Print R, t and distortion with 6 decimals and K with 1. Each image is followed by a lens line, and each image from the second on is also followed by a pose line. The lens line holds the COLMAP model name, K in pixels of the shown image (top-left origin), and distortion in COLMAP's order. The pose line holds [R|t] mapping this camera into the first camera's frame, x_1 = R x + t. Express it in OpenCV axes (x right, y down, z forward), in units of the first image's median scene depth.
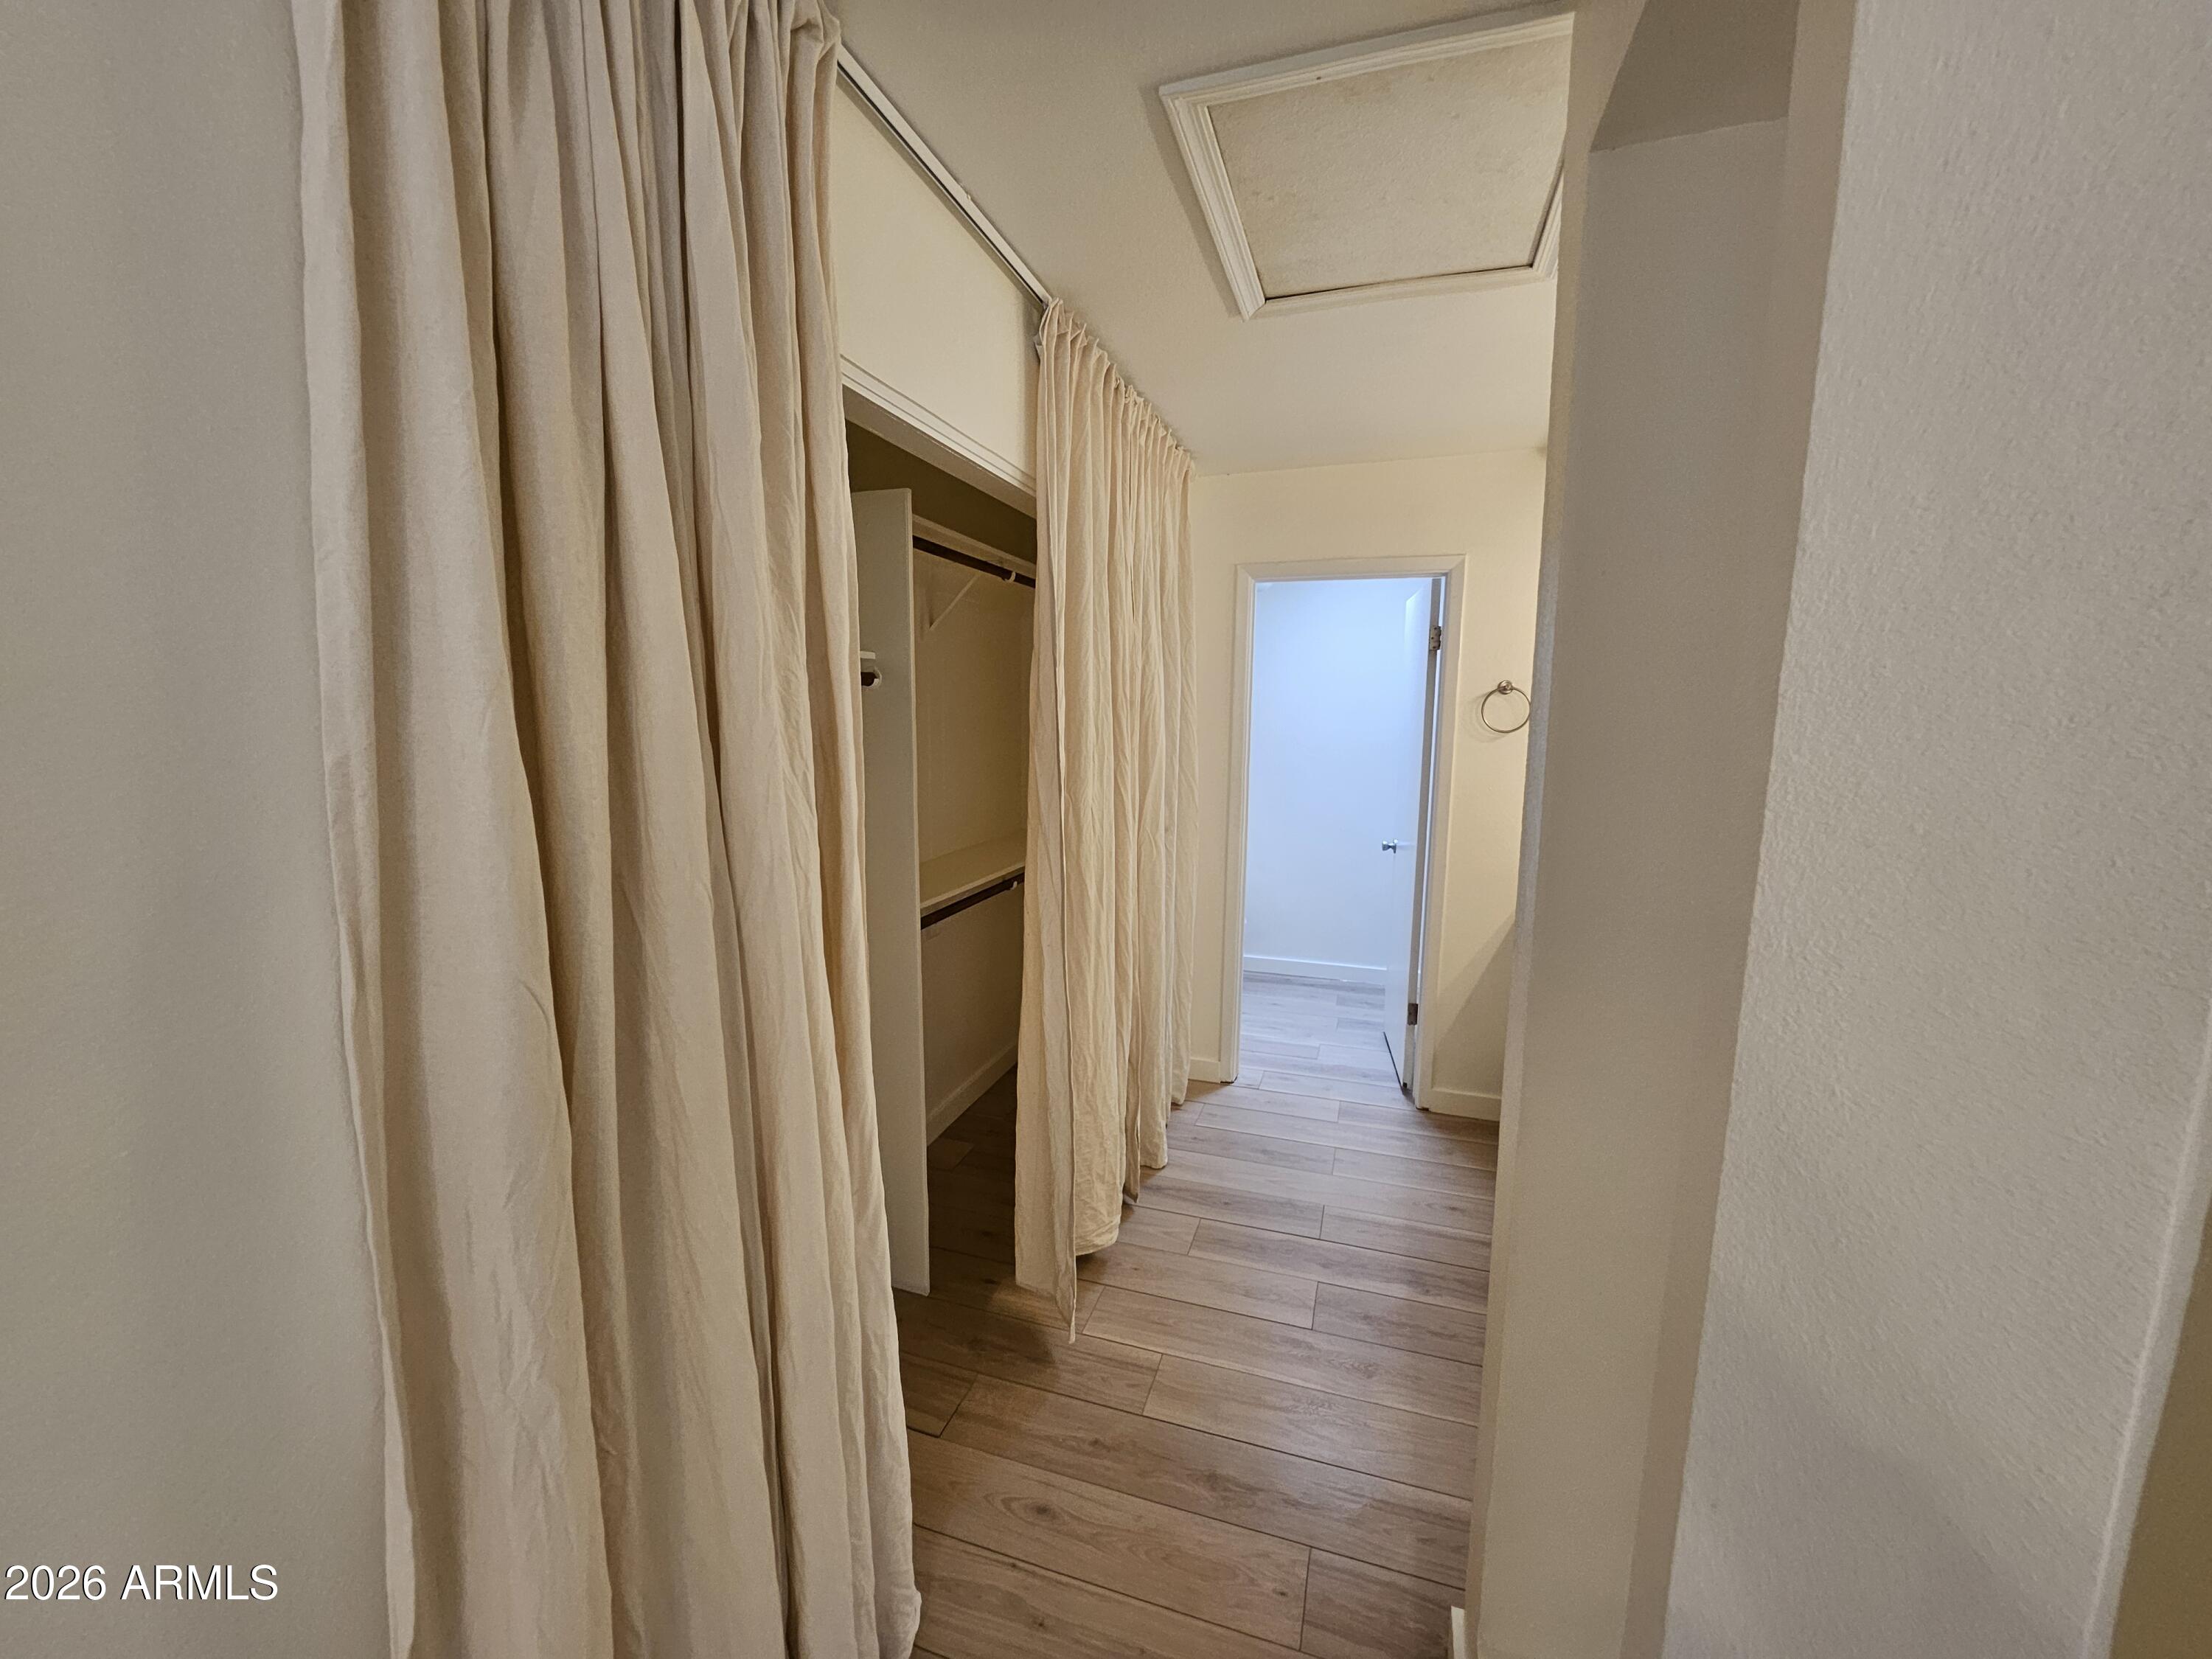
lens RADIAL K [[882.4, 0, 1106.0], [0, 882.4, 829.5], [0, 0, 1]] dist [-0.002118, -0.000348]
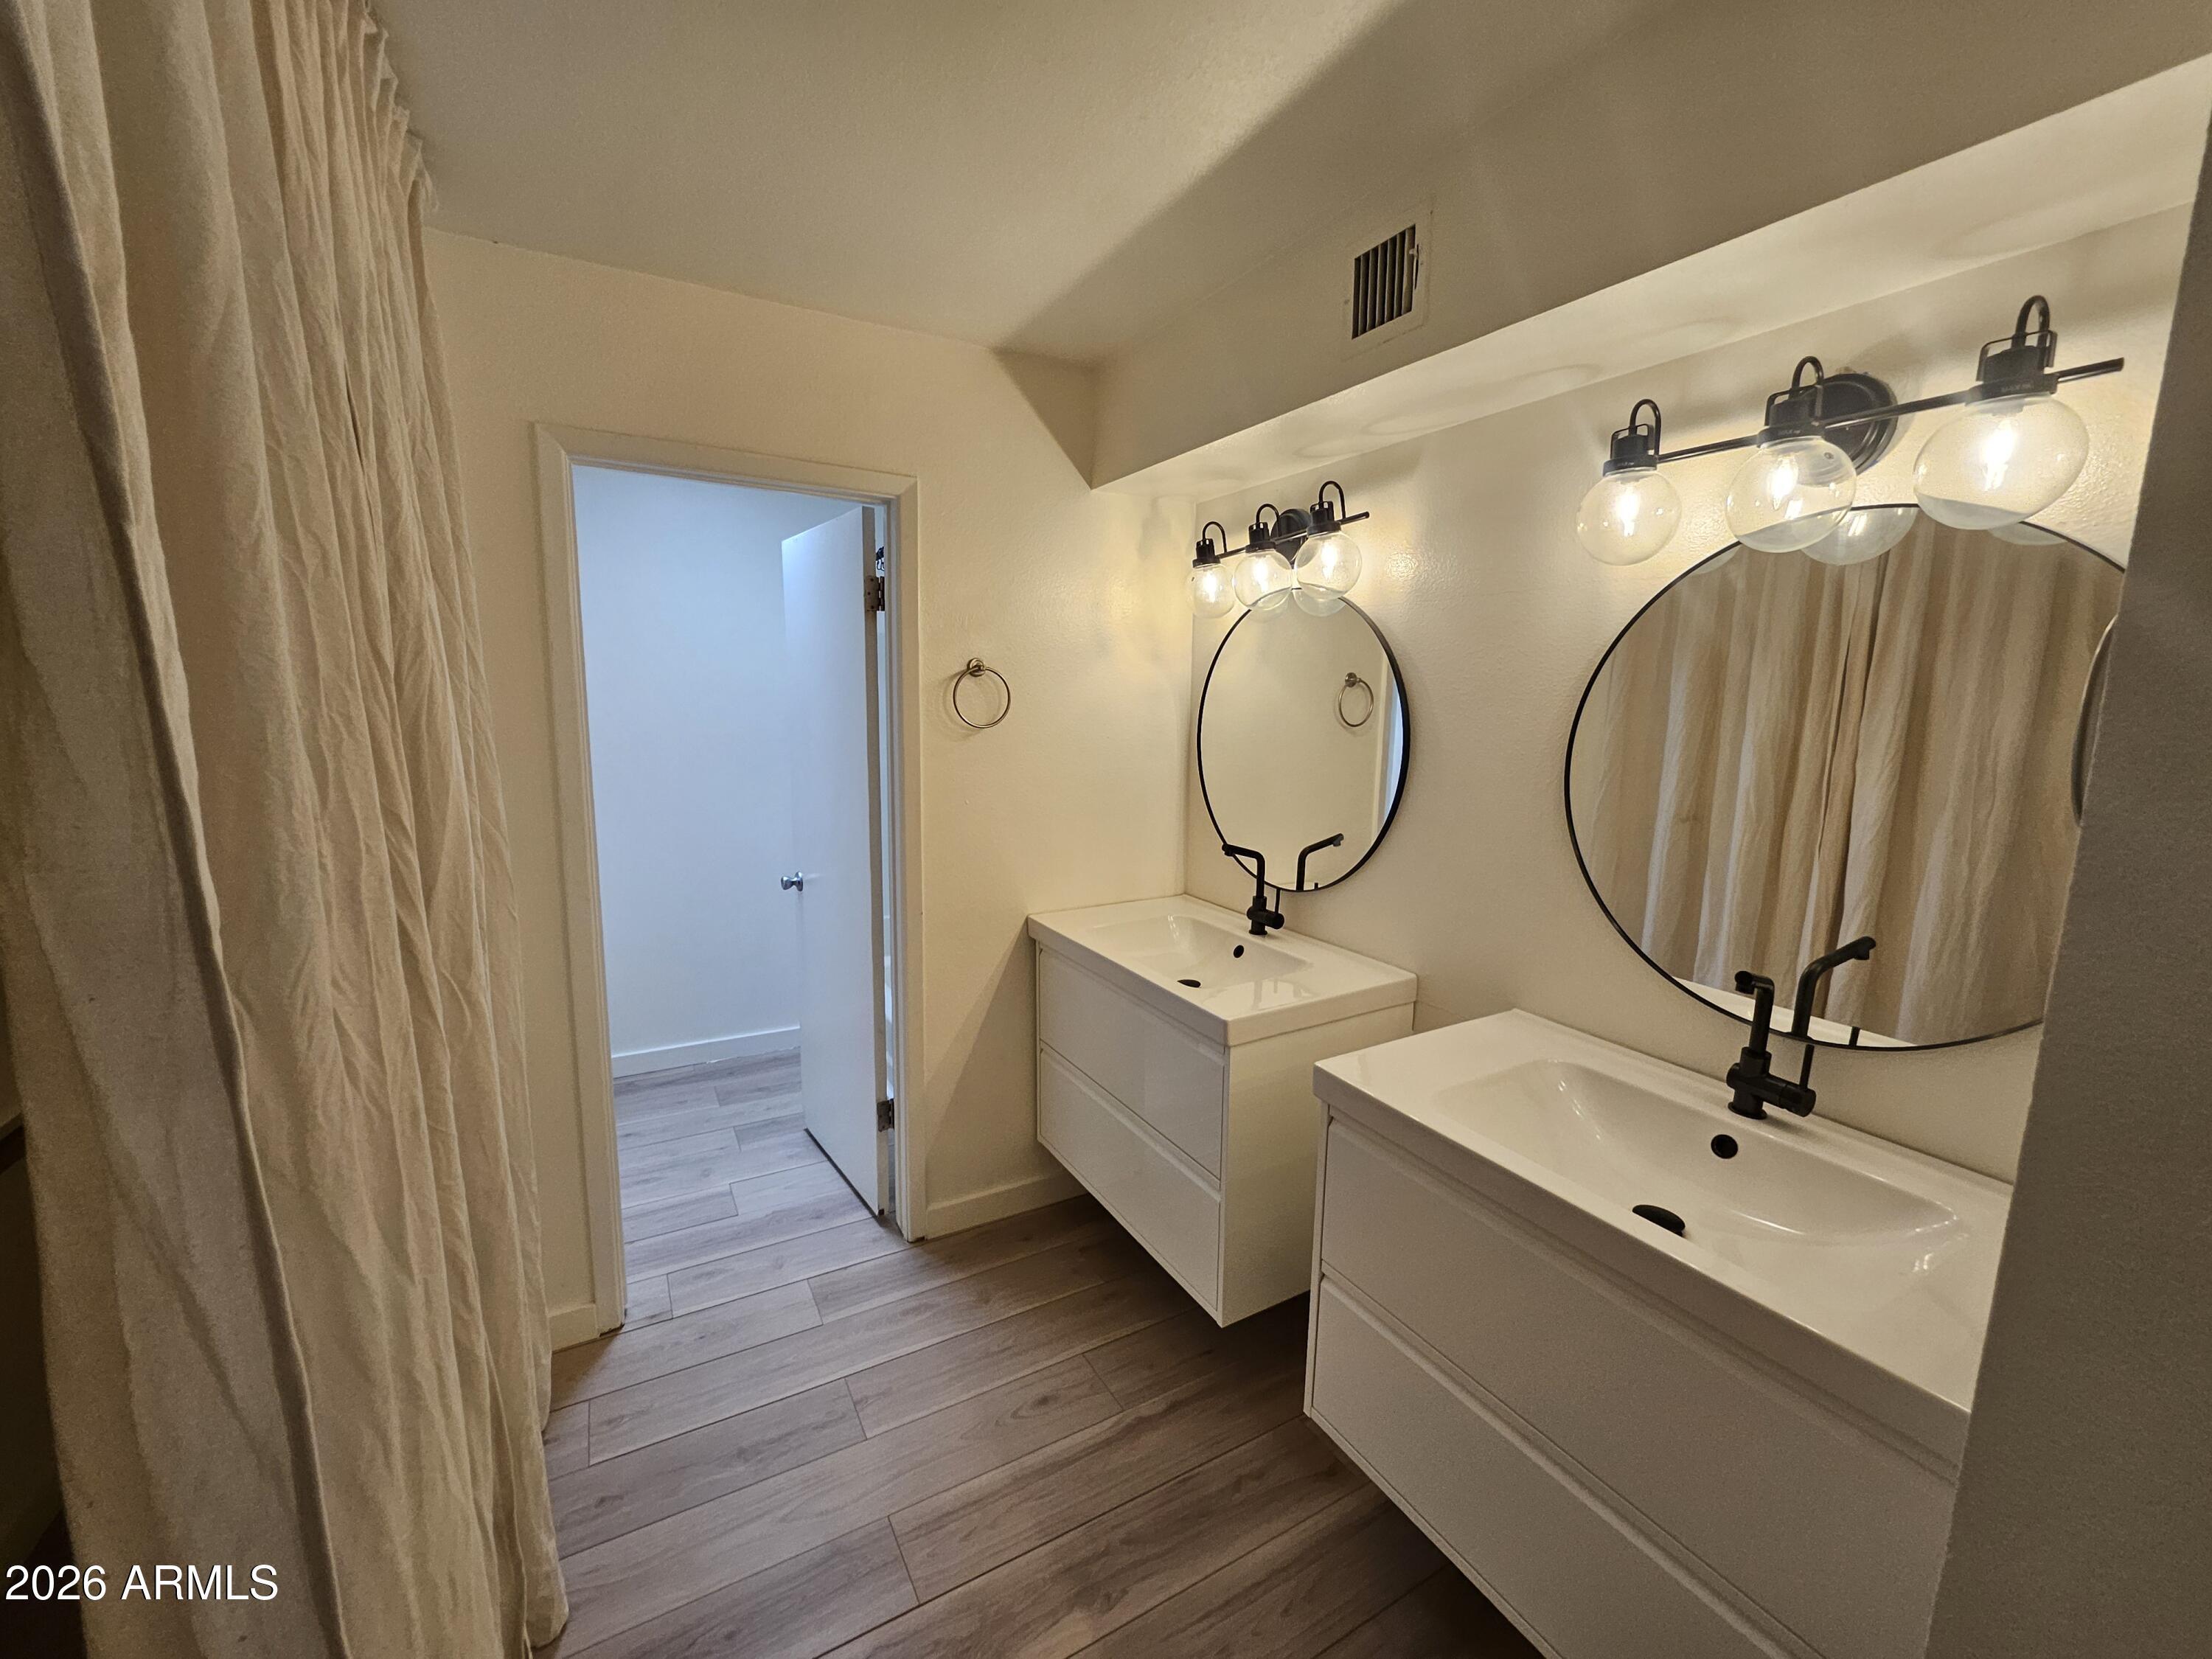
lens RADIAL K [[882.4, 0, 1106.0], [0, 882.4, 829.5], [0, 0, 1]] dist [-0.002118, -0.000348]
pose [[0.676610, -0.104122, 0.728943, -0.035513], [0.088548, 0.994273, 0.059831, -0.055254], [-0.730998, 0.024064, 0.681955, 0.382257]]
